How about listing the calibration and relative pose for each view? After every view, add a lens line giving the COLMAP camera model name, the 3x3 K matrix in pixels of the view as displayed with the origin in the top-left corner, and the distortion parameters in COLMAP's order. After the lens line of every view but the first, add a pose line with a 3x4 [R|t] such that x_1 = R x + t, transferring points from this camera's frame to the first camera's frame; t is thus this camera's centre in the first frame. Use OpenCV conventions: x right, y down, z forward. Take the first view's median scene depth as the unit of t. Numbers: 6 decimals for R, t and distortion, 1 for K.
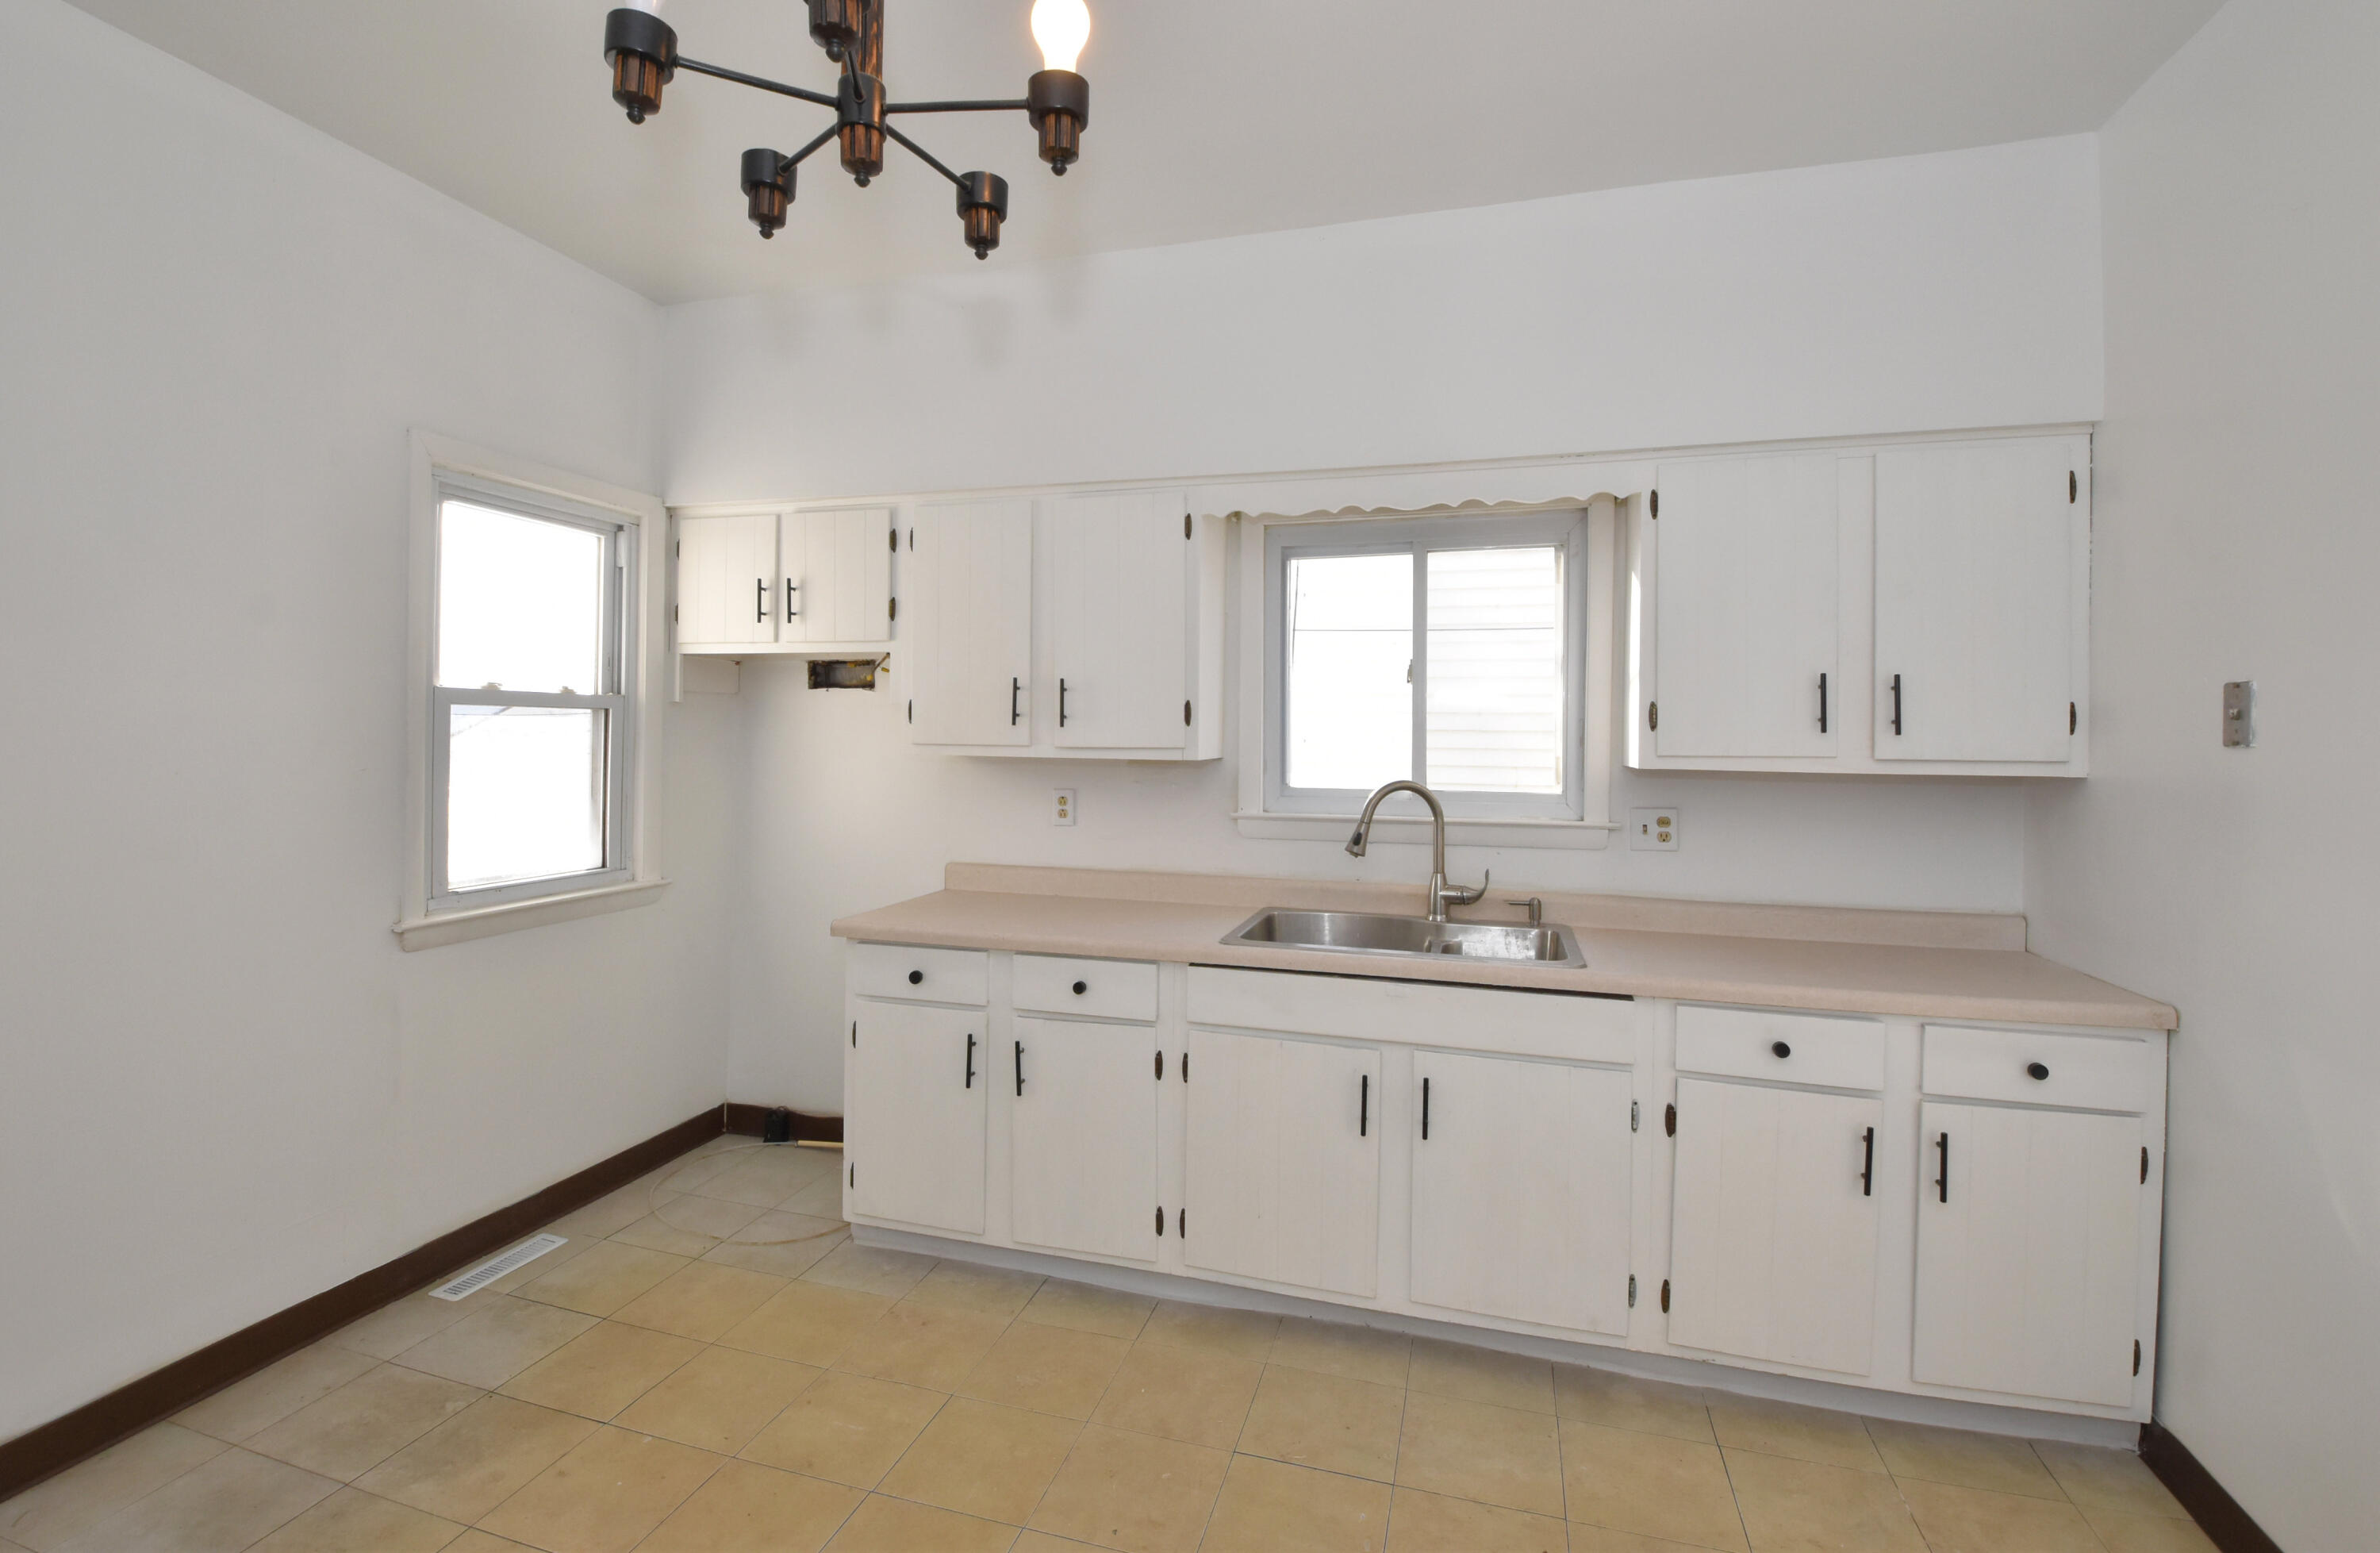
lens RADIAL K [[1061.0, 0, 1174.4], [0, 1061.0, 733.2], [0, 0, 1]] dist [0.028178, -0.039263]
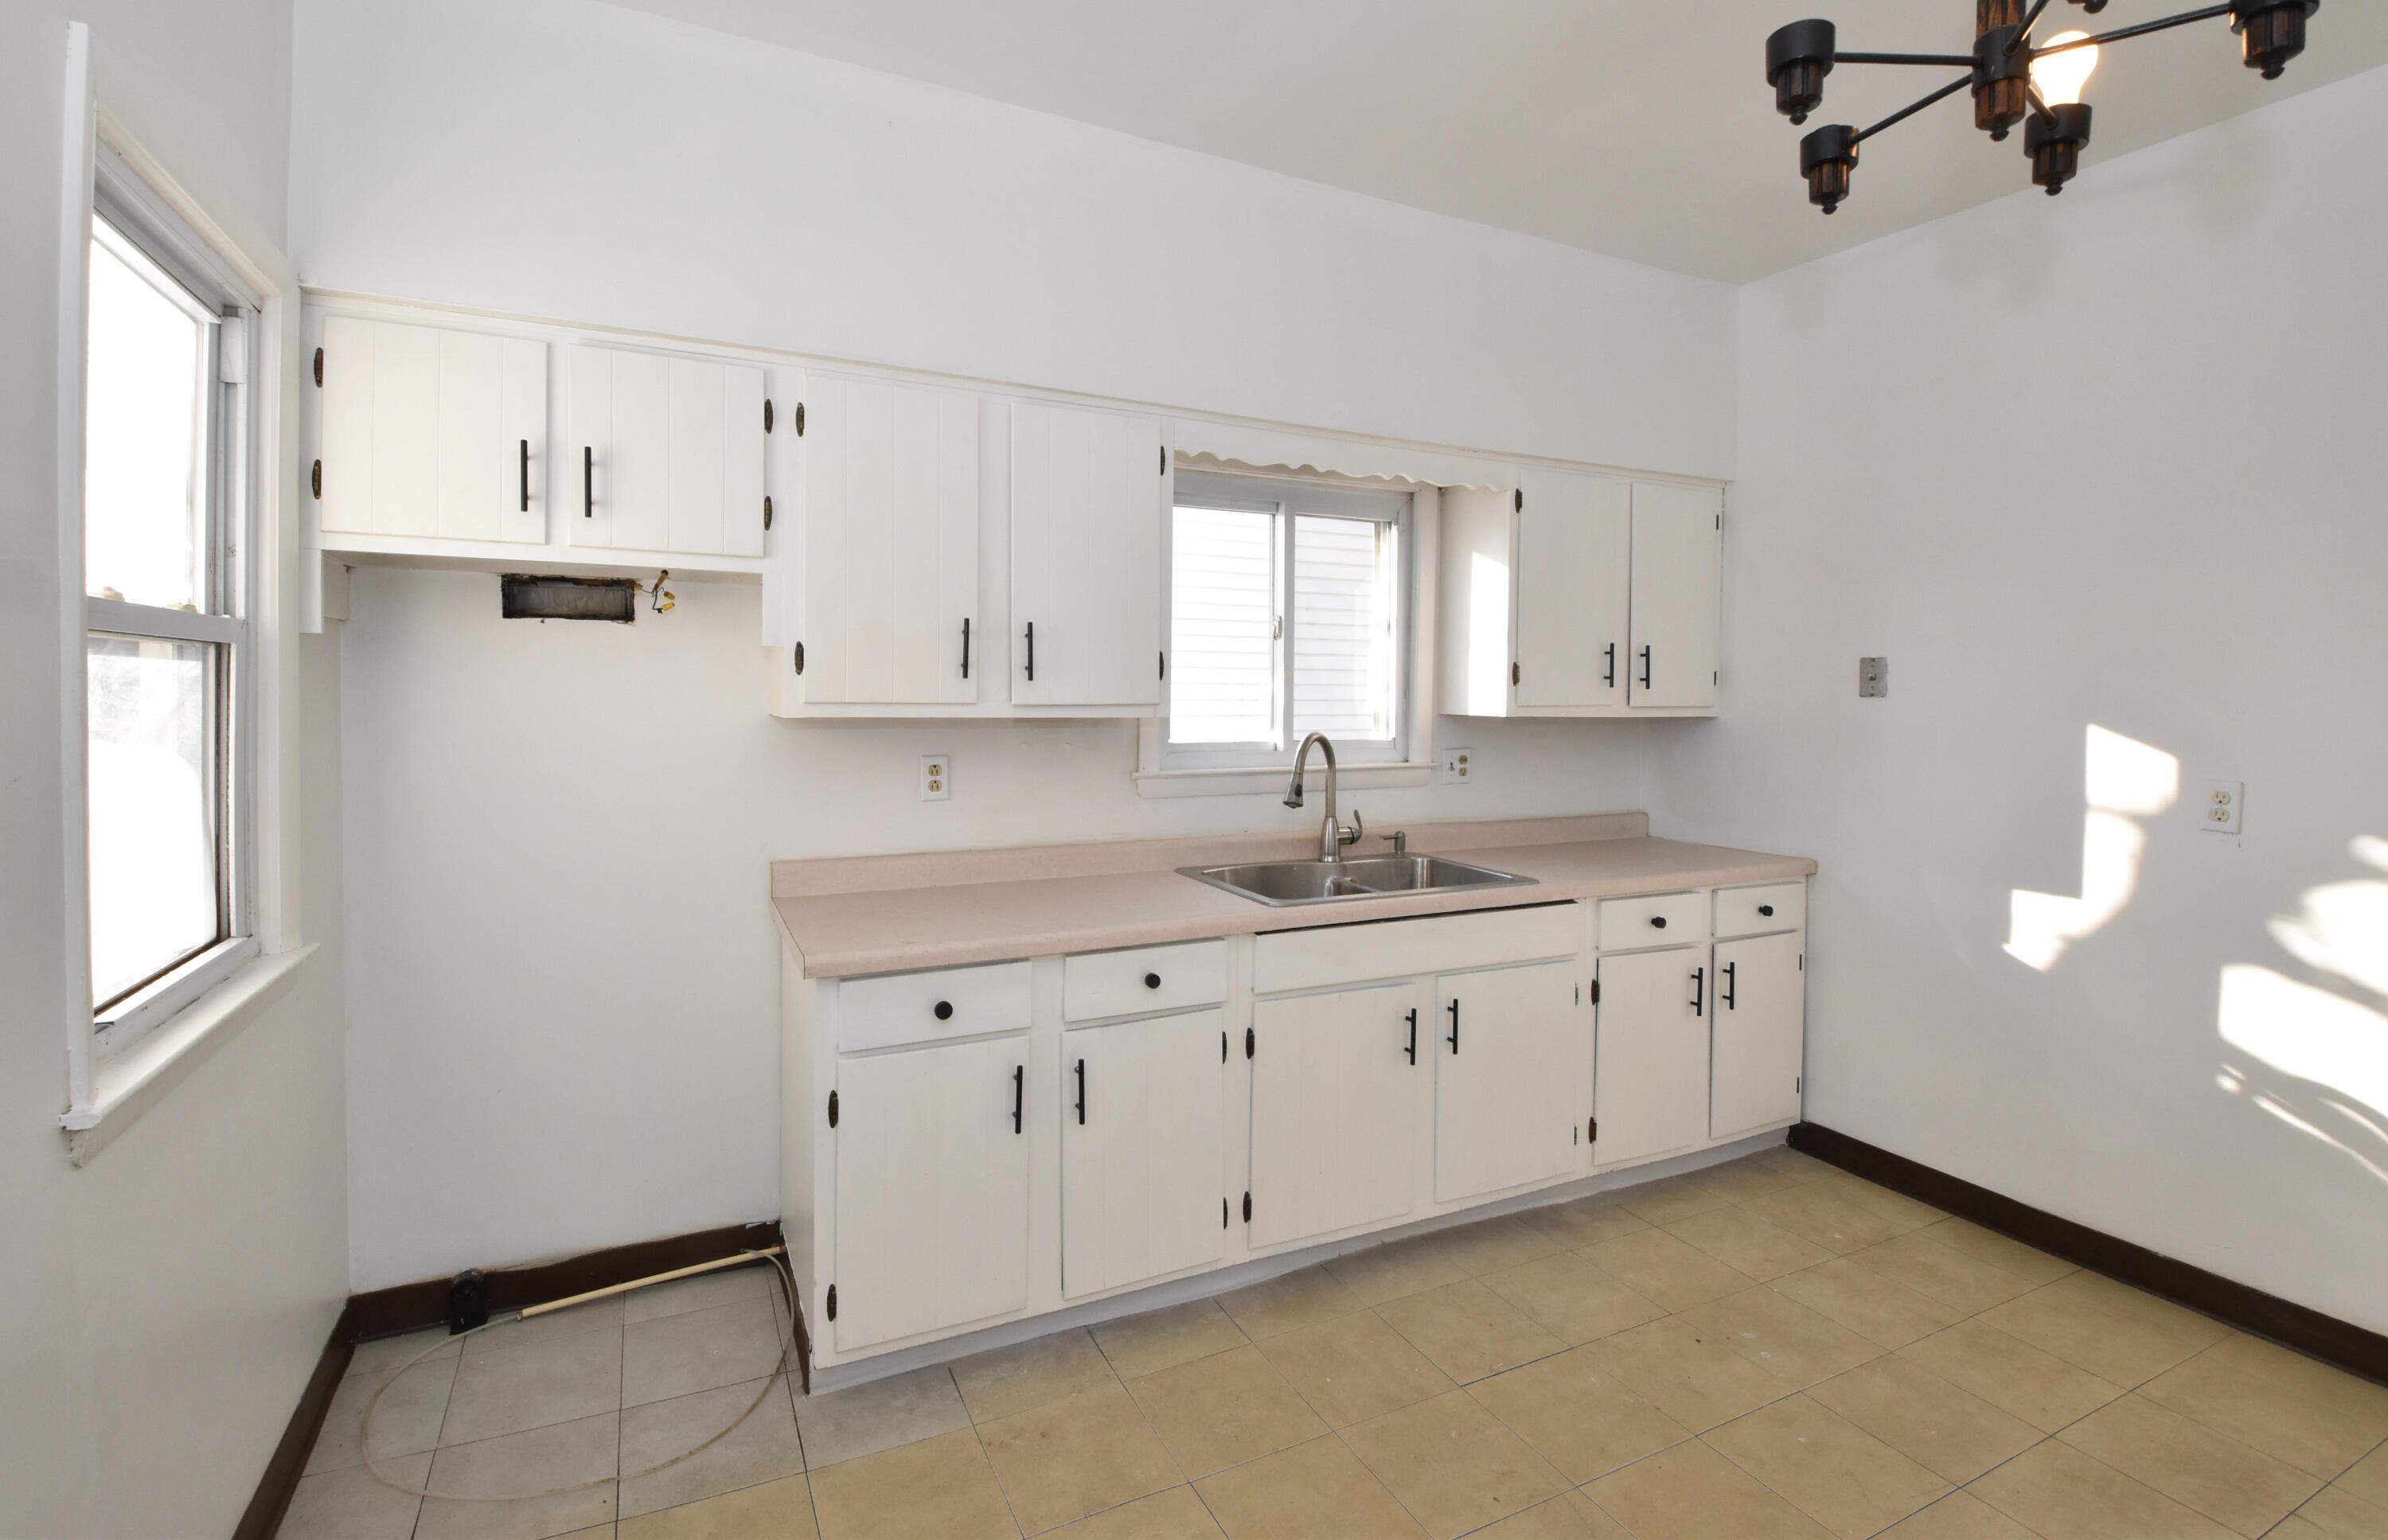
lens RADIAL K [[1074.5, 0, 1158.6], [0, 1074.5, 711.1], [0, 0, 1]] dist [0.015255, -0.026523]
pose [[0.742335, -0.016923, 0.669815, -0.623000], [-0.002759, 0.999595, 0.028312, -0.006273], [-0.670023, -0.022865, 0.741988, 0.322517]]
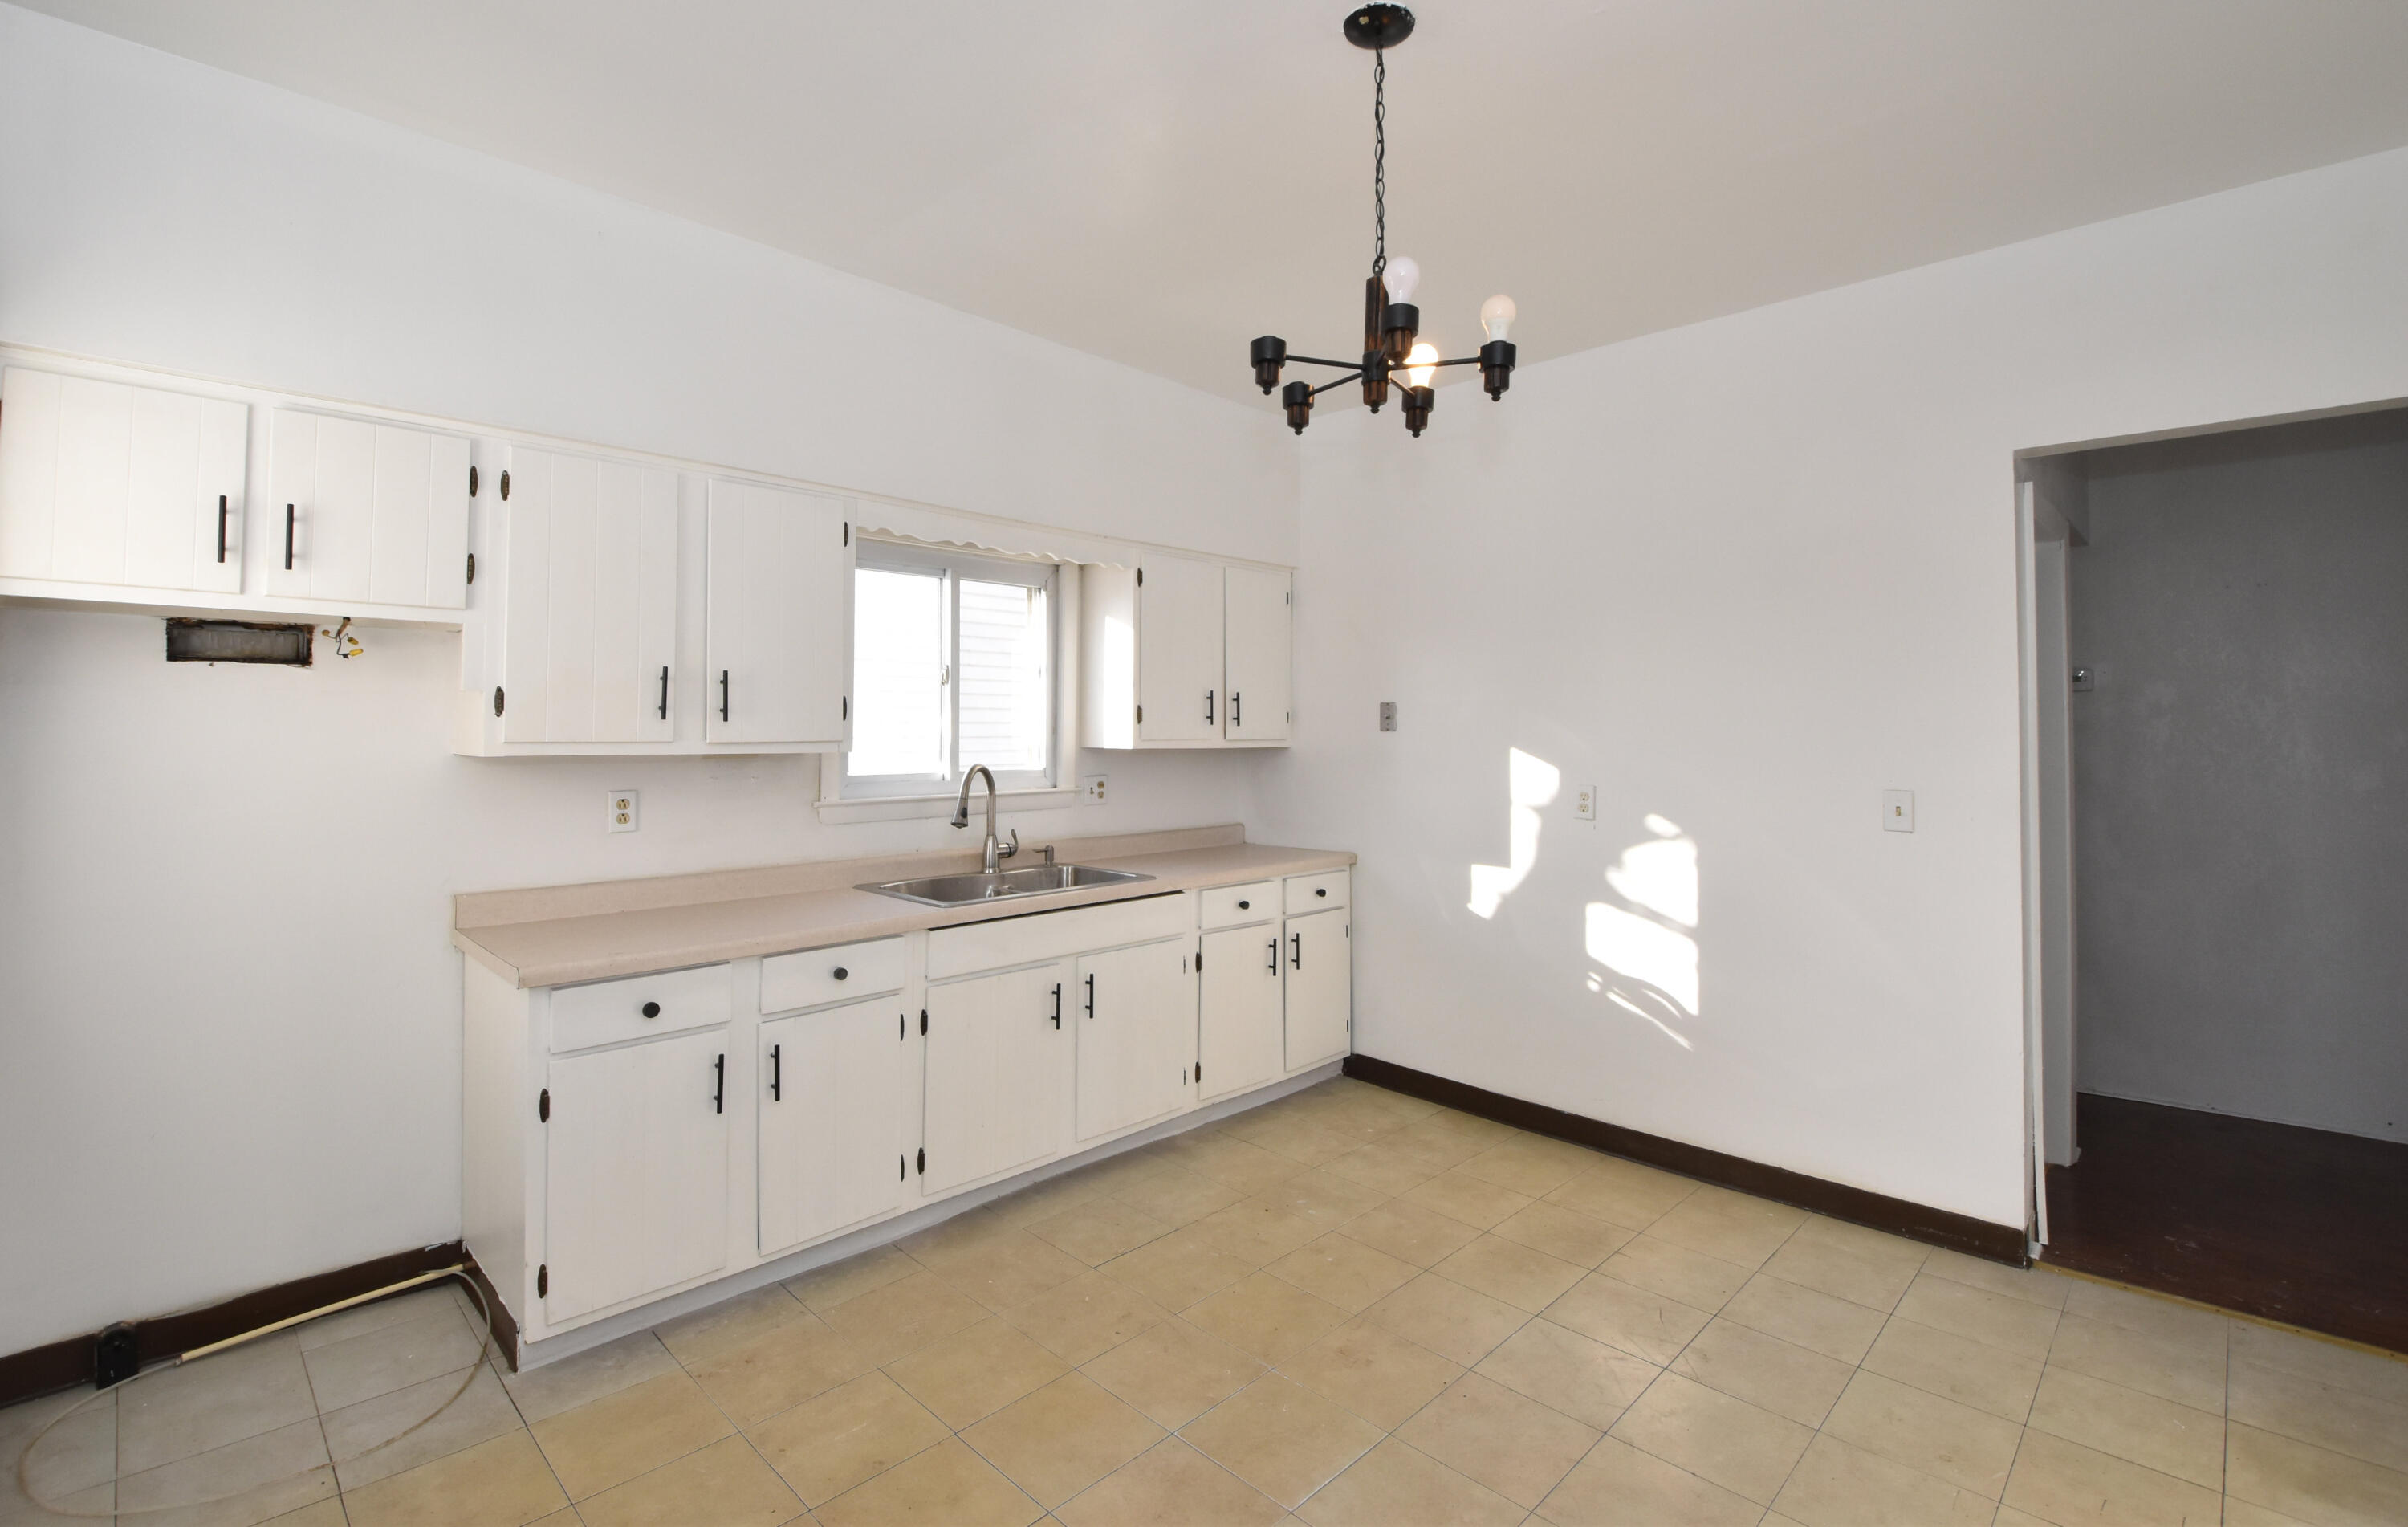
lens RADIAL K [[1066.5, 0, 1203.9], [0, 1066.5, 698.7], [0, 0, 1]] dist [0.001580, -0.017841]
pose [[0.462520, 0.016472, 0.886456, -0.788300], [-0.000895, 0.999836, -0.018112, -0.009624], [-0.886608, 0.007584, 0.462459, 0.188996]]
